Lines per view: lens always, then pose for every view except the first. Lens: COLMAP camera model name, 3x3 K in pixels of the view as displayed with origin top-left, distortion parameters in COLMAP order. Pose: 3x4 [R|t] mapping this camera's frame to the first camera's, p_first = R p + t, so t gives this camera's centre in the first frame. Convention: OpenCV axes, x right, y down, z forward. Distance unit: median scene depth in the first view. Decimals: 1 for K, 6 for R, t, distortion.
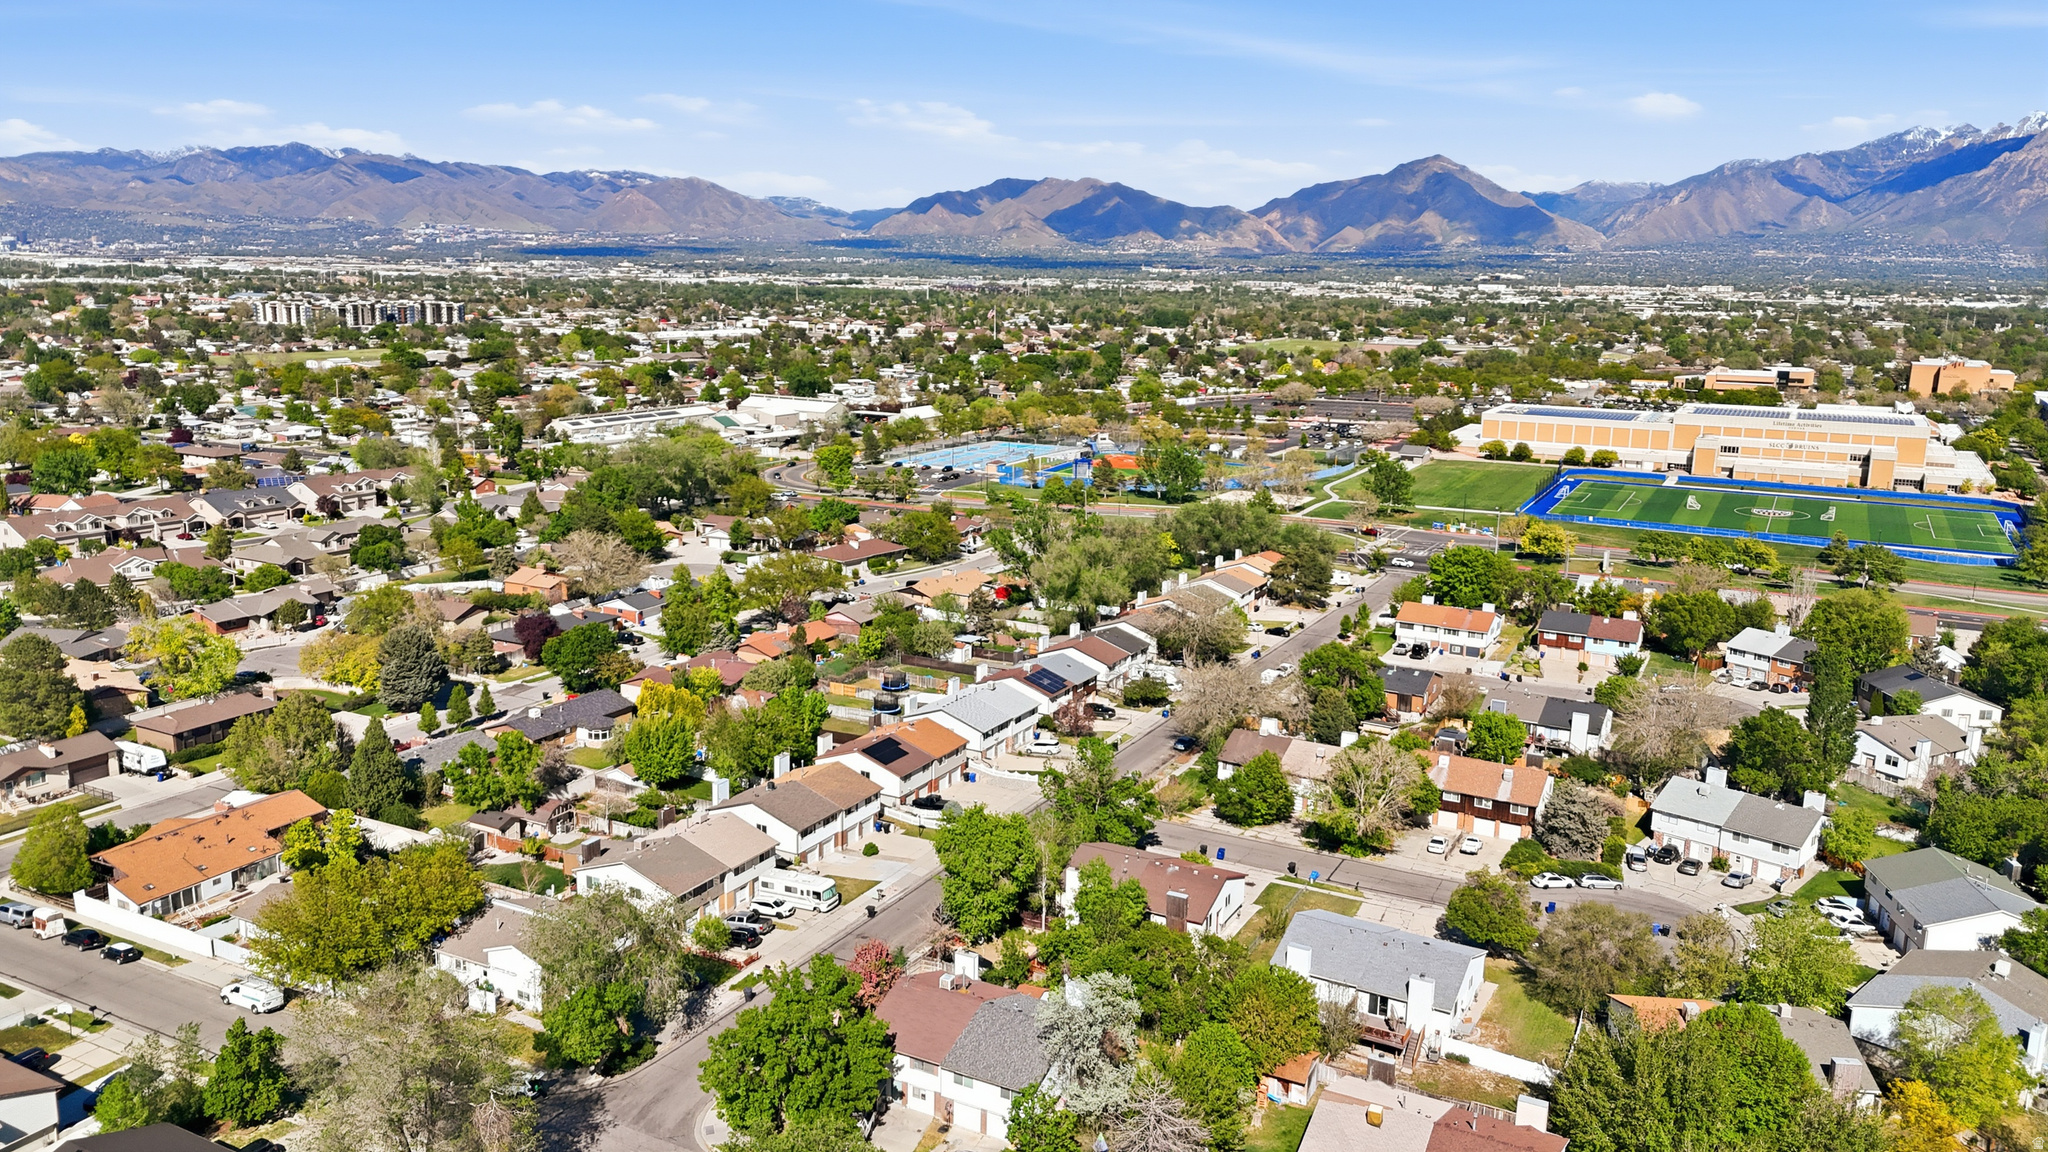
lens RADIAL K [[1449.5, 0, 1024.0], [0, 1449.5, 576.0], [0, 0, 1]] dist [0.101074, -0.147282]
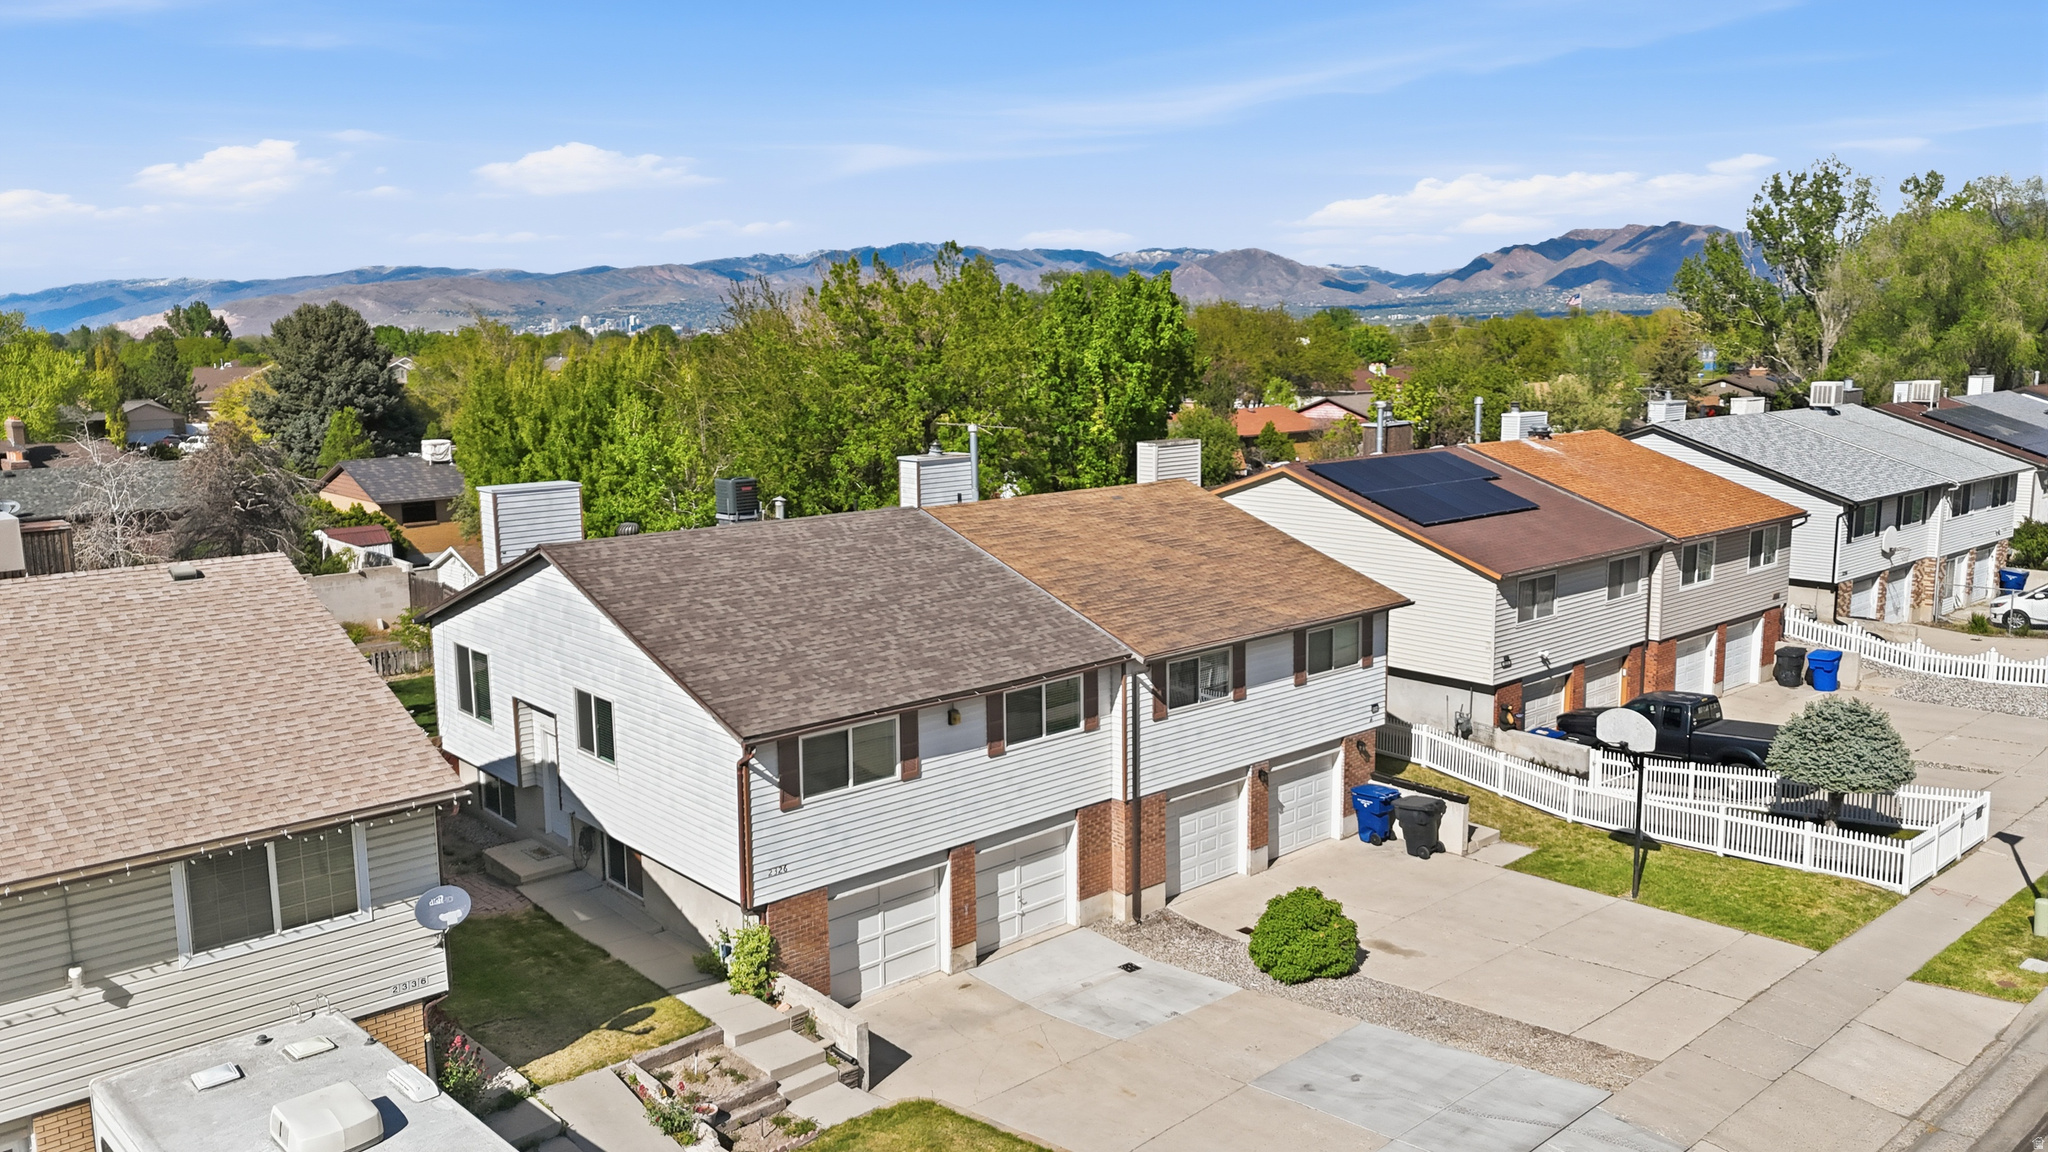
lens RADIAL K [[1449.5, 0, 1024.0], [0, 1449.5, 576.0], [0, 0, 1]] dist [0.101074, -0.147282]
pose [[0.932621, 0.024738, -0.360007, -0.075727], [-0.040414, 0.998531, -0.036081, 0.150656], [0.358586, 0.048200, 0.932252, 0.811165]]
